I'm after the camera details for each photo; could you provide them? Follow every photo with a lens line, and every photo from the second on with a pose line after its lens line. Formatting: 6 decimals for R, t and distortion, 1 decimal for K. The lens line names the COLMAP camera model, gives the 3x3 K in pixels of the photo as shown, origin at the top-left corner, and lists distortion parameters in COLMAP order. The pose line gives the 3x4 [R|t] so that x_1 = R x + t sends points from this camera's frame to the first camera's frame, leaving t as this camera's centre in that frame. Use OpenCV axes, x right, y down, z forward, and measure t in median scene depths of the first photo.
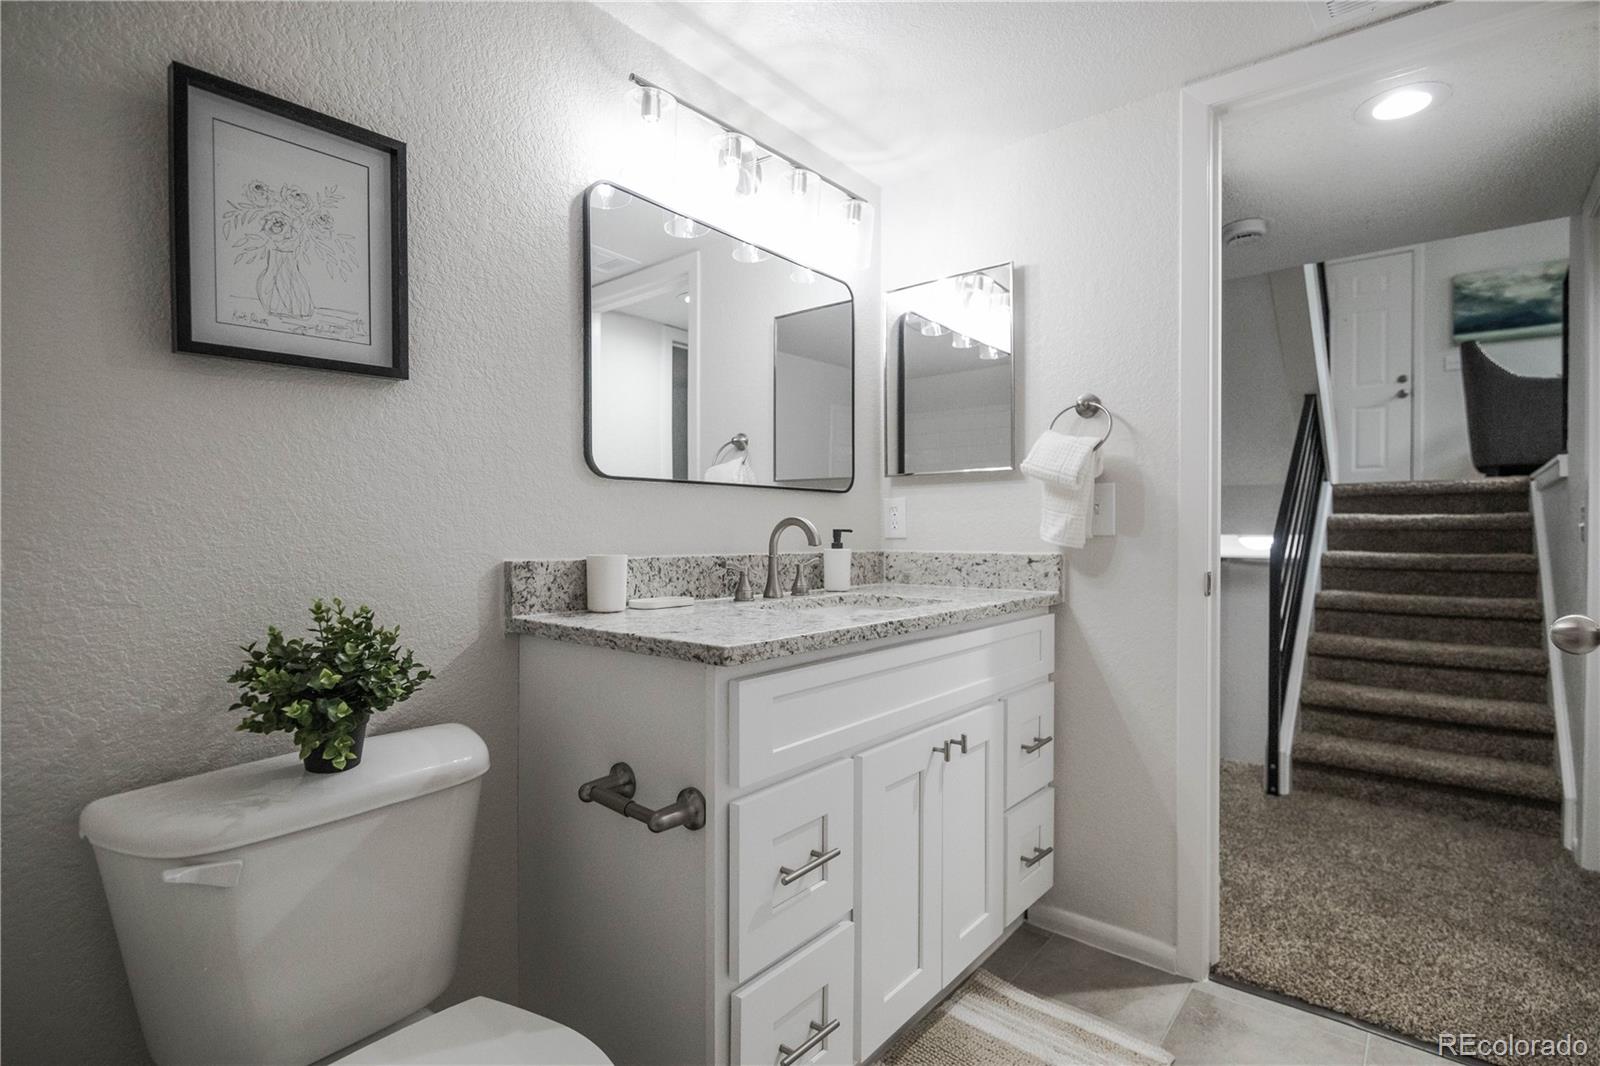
lens RADIAL K [[780.3, 0, 789.1], [0, 780.3, 529.3], [0, 0, 1]] dist [-0.004396, -0.004252]
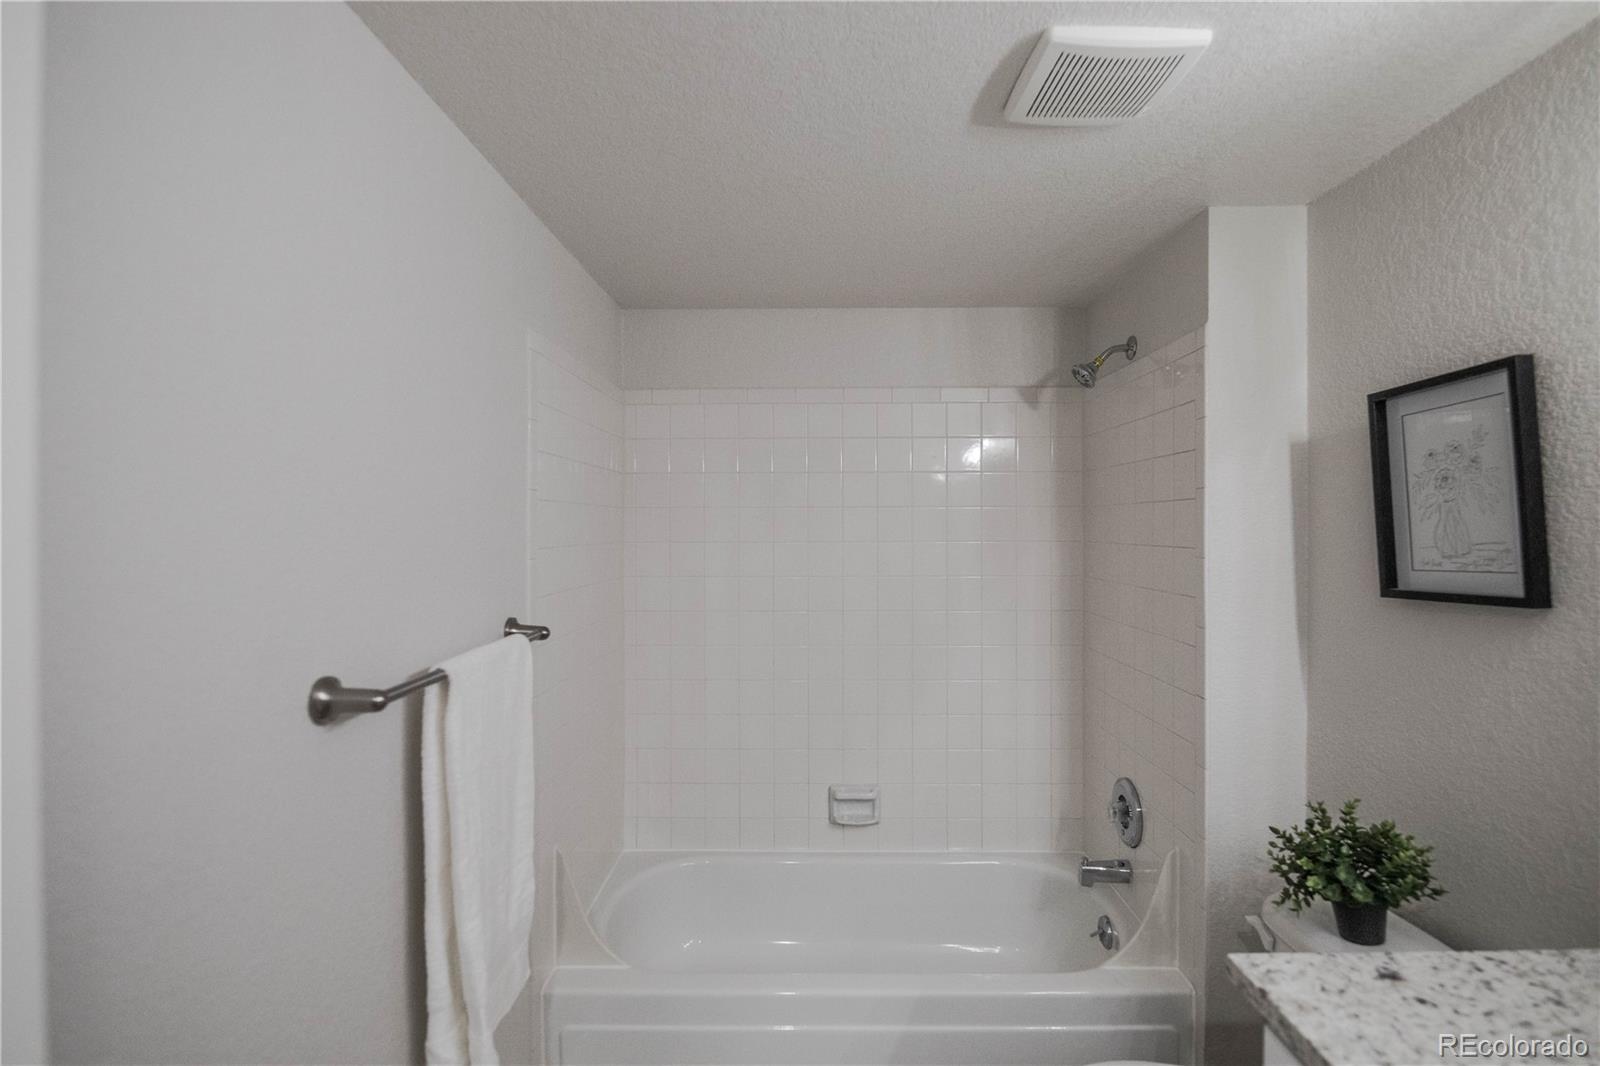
lens RADIAL K [[780.3, 0, 814.2], [0, 780.3, 536.9], [0, 0, 1]] dist [-0.004396, -0.004252]
pose [[-0.764528, -0.012564, -0.644468, 0.676629], [-0.007732, 0.999917, -0.010321, -0.240709], [0.644544, -0.002908, -0.764562, 1.070854]]
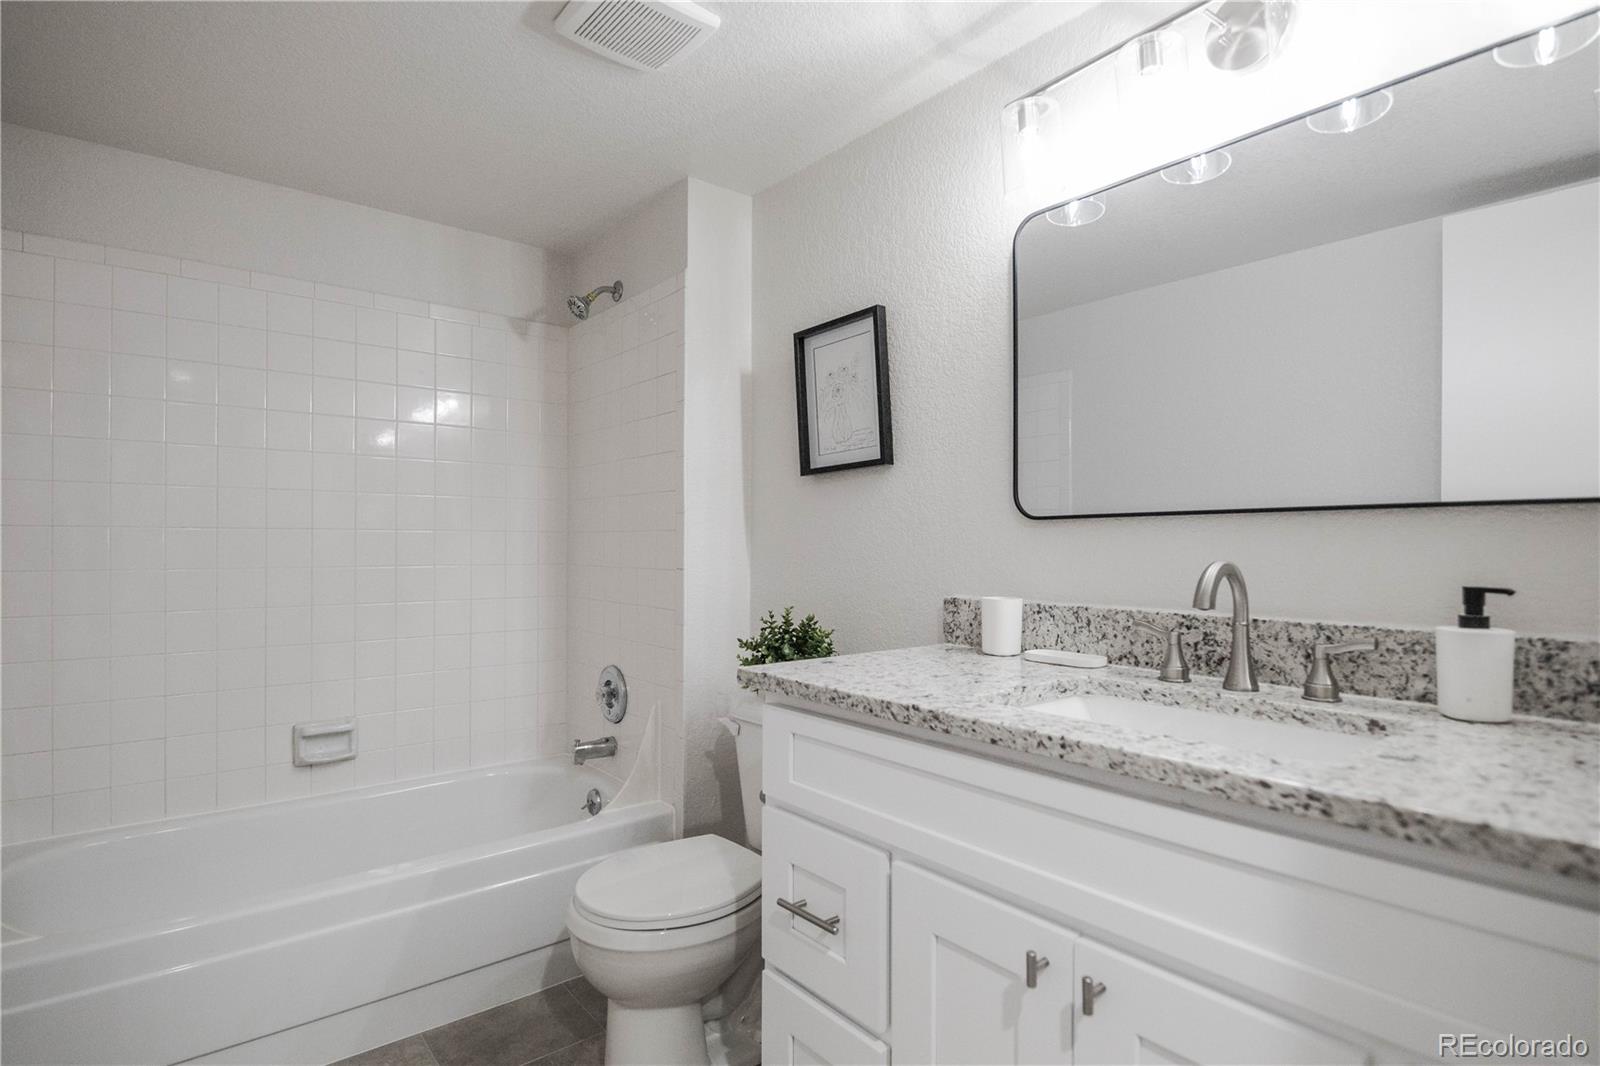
lens RADIAL K [[780.3, 0, 799.8], [0, 780.3, 539.6], [0, 0, 1]] dist [-0.004396, -0.004252]
pose [[-0.183448, -0.012680, -0.982948, 0.894099], [-0.002004, 0.999920, -0.012525, -0.032465], [0.983027, -0.000328, -0.183459, 1.034750]]
